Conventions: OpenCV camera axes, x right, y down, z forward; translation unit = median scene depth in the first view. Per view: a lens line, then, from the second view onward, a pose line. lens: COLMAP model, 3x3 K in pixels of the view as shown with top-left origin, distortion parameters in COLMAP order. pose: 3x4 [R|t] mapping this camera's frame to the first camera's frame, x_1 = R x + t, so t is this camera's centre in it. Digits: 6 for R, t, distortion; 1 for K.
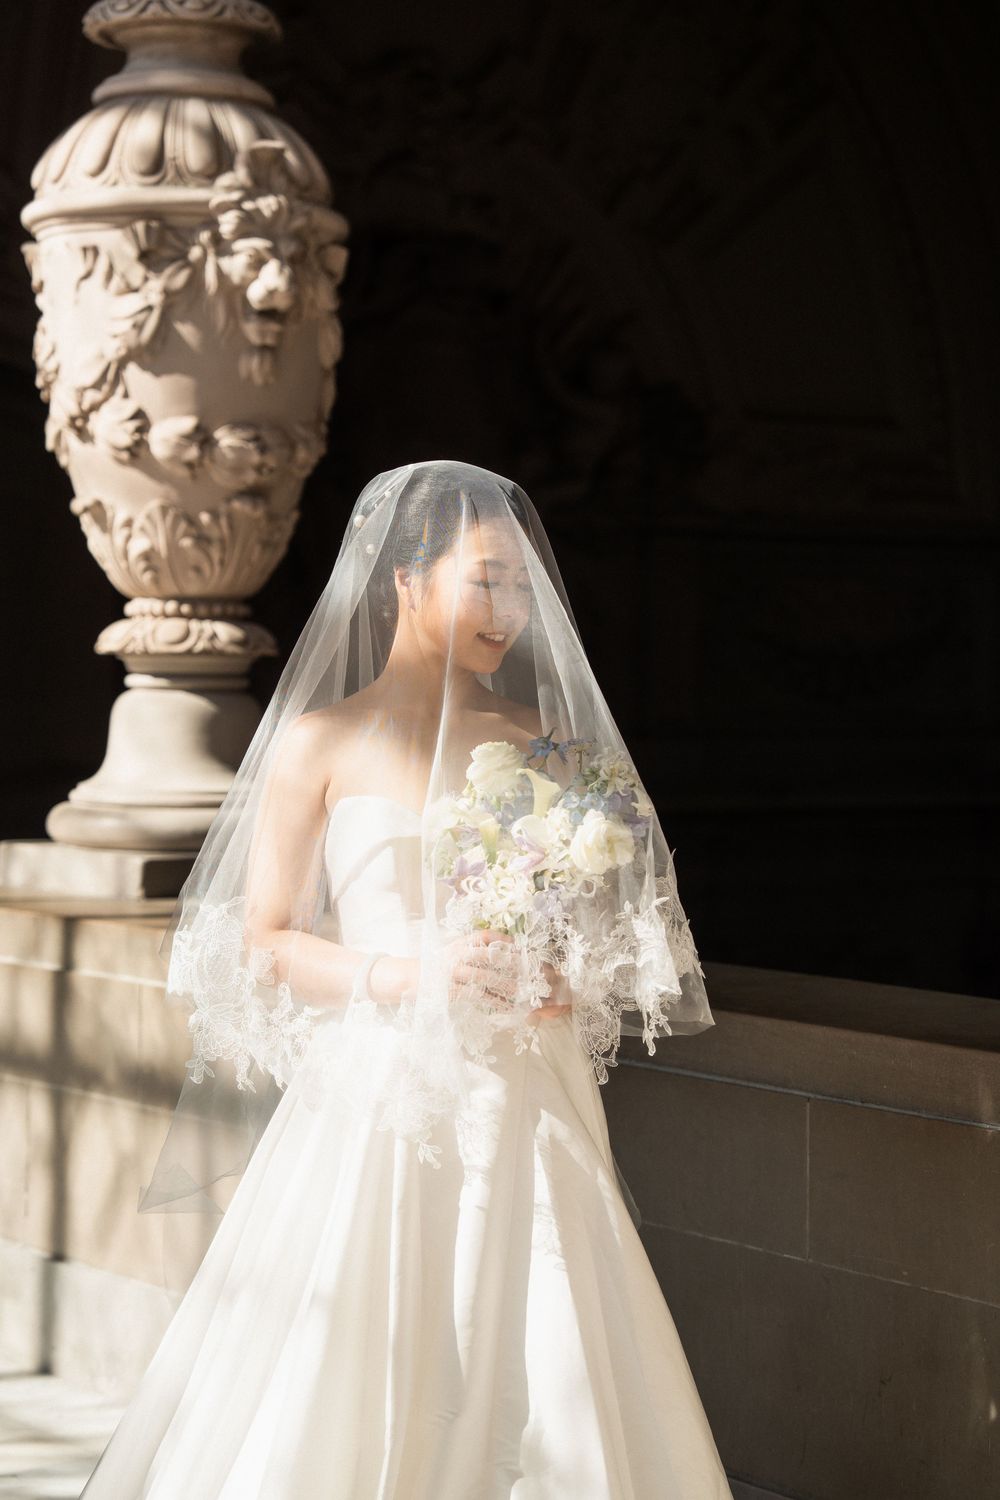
lens RADIAL K [[2856.6, 0, 510.8], [0, 2856.6, 740.3], [0, 0, 1]] dist [0.290613, 0.000000]
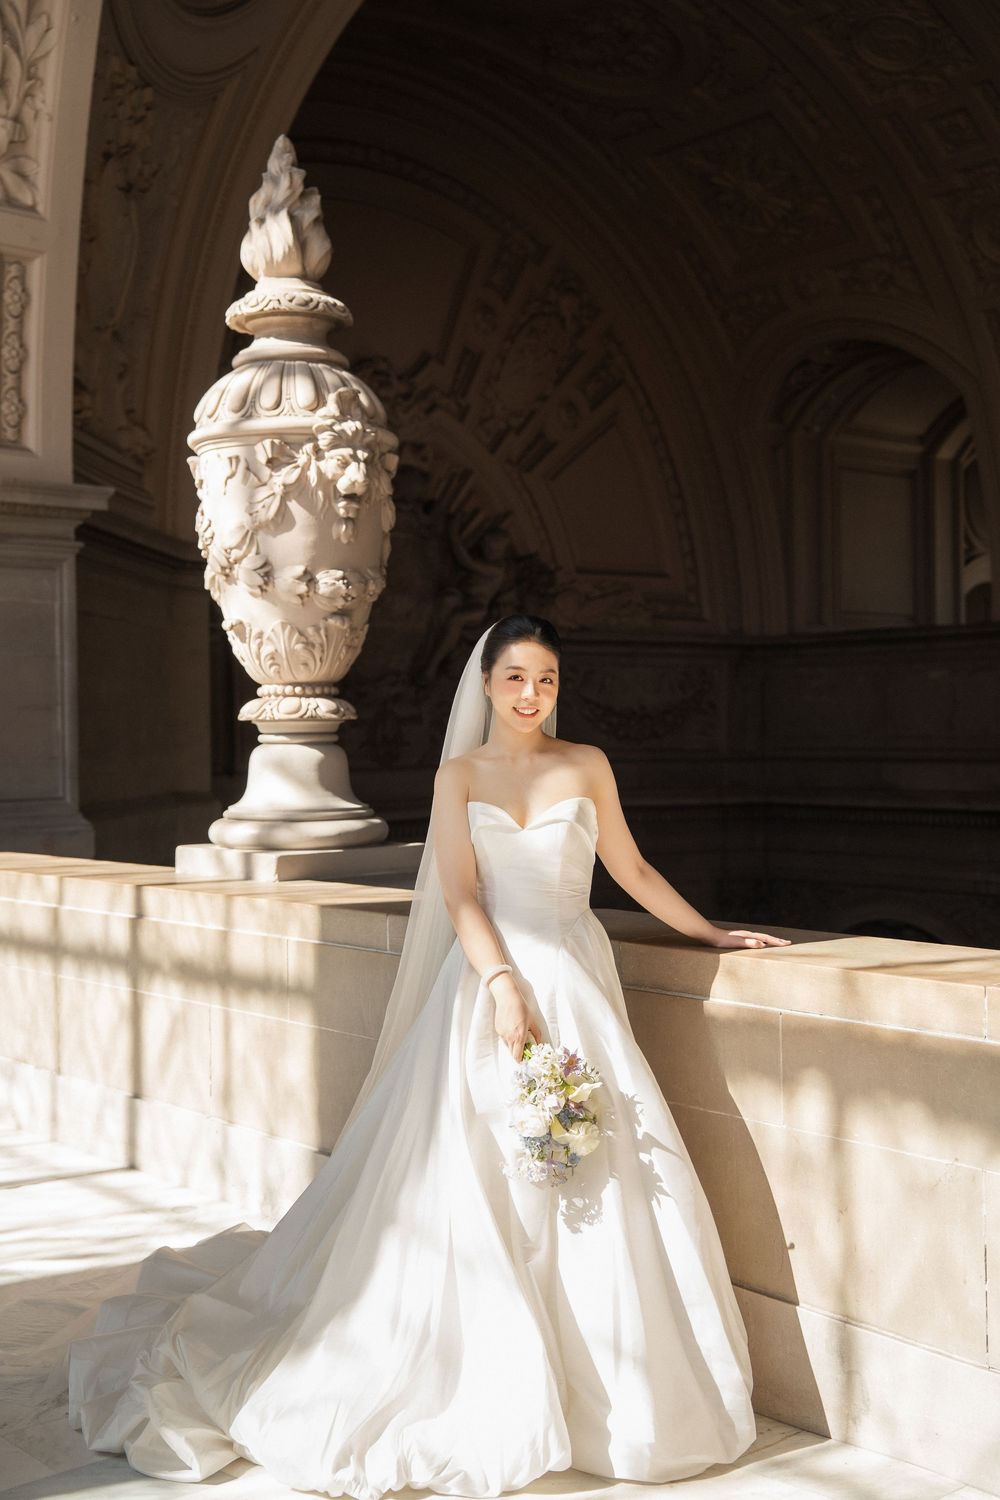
lens RADIAL K [[1700.3, 0, 484.6], [0, 1700.3, 735.7], [0, 0, 1]] dist [0.085054, 0.000000]
pose [[0.999008, -0.022623, 0.038356, -0.049314], [0.023404, 0.999525, -0.020034, -0.001191], [-0.037884, 0.020912, 0.999063, 0.091139]]
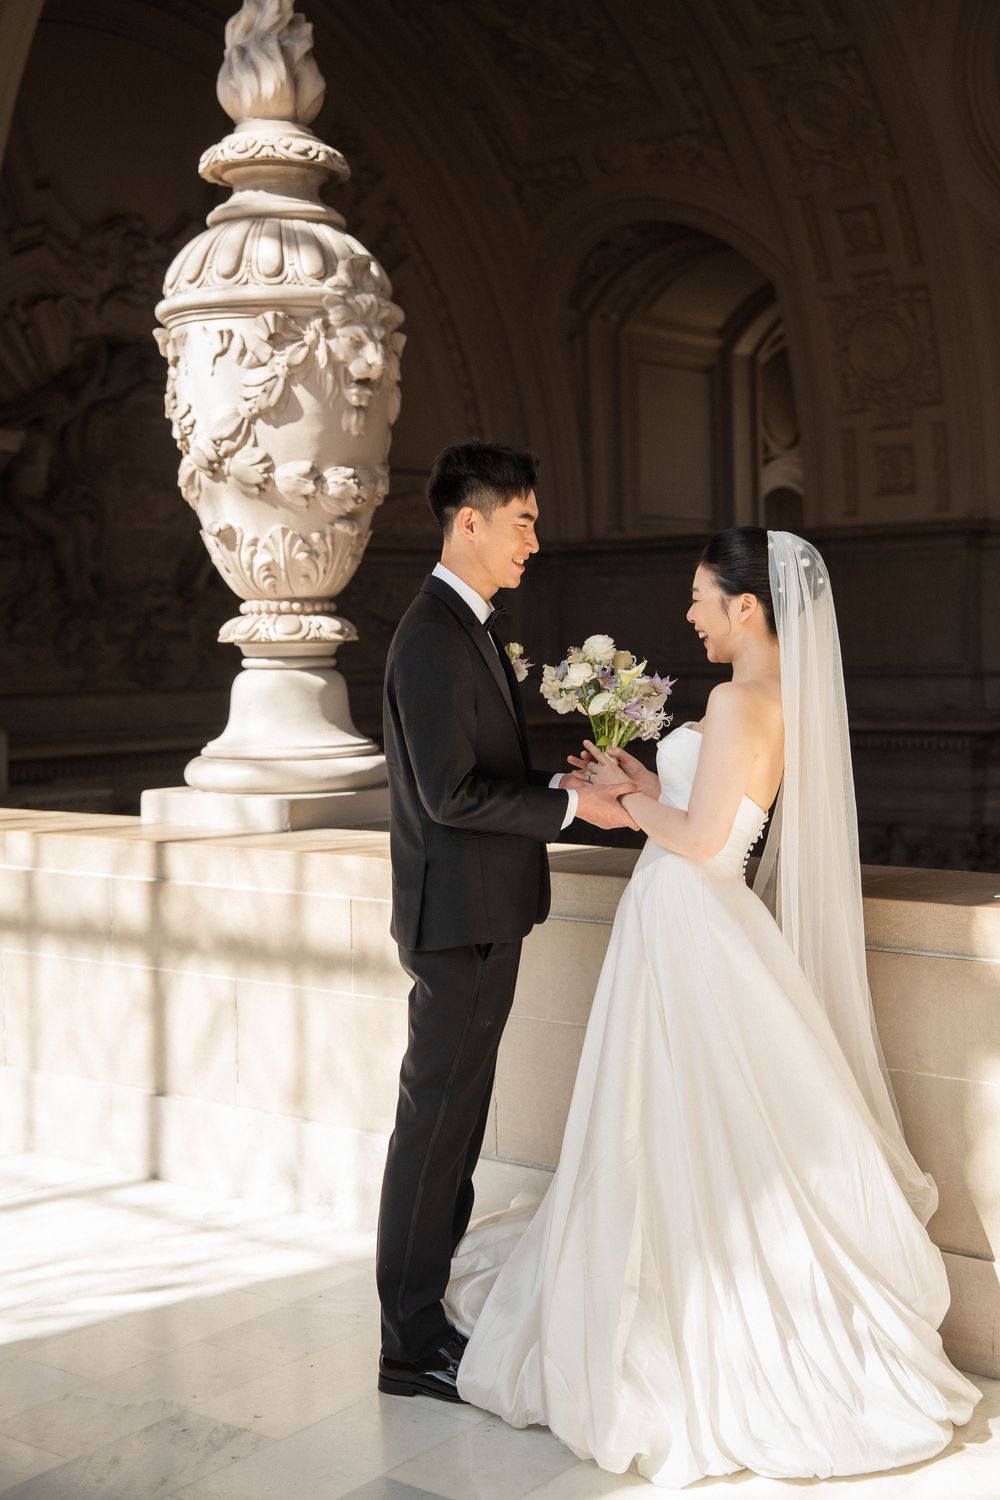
lens RADIAL K [[1870.1, 0, 572.6], [0, 1870.1, 674.3], [0, 0, 1]] dist [0.130499, 0.000000]
pose [[0.970538, -0.030922, 0.238955, -0.196338], [0.032094, 0.999484, -0.001017, -0.010125], [-0.238801, 0.008656, 0.971030, 0.139057]]
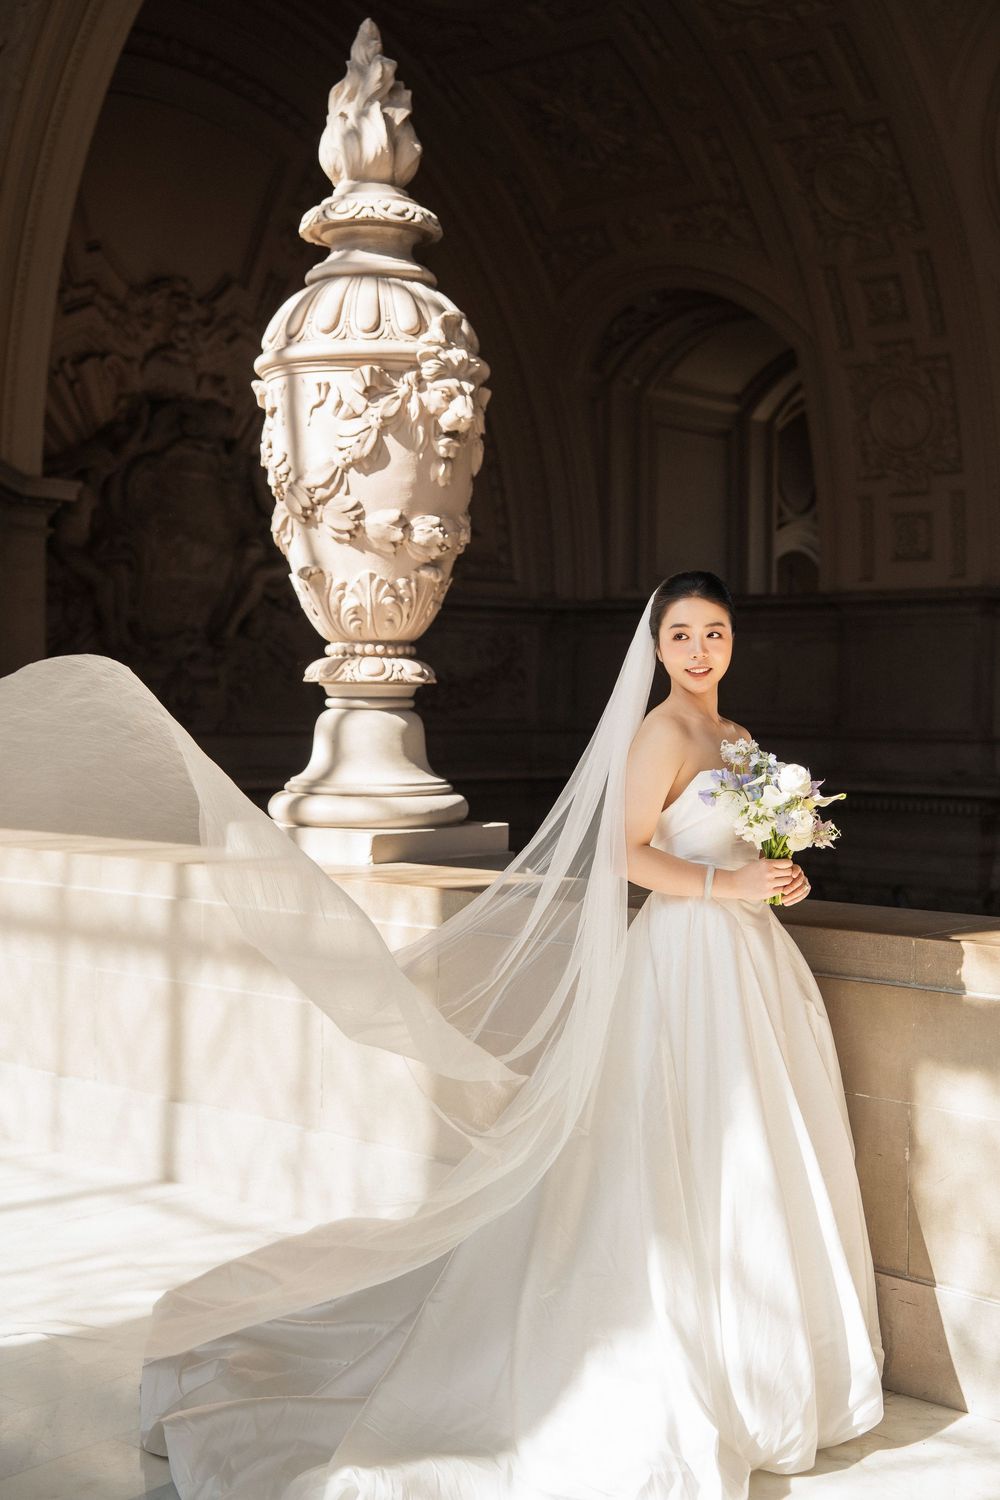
lens RADIAL K [[1831.3, 0, 483.9], [0, 1831.3, 728.6], [0, 0, 1]] dist [0.103525, 0.000000]
pose [[0.981221, -0.004583, 0.192832, -0.232609], [0.005310, 0.999981, -0.003251, -0.005193], [-0.192814, 0.004214, 0.981226, 0.137612]]
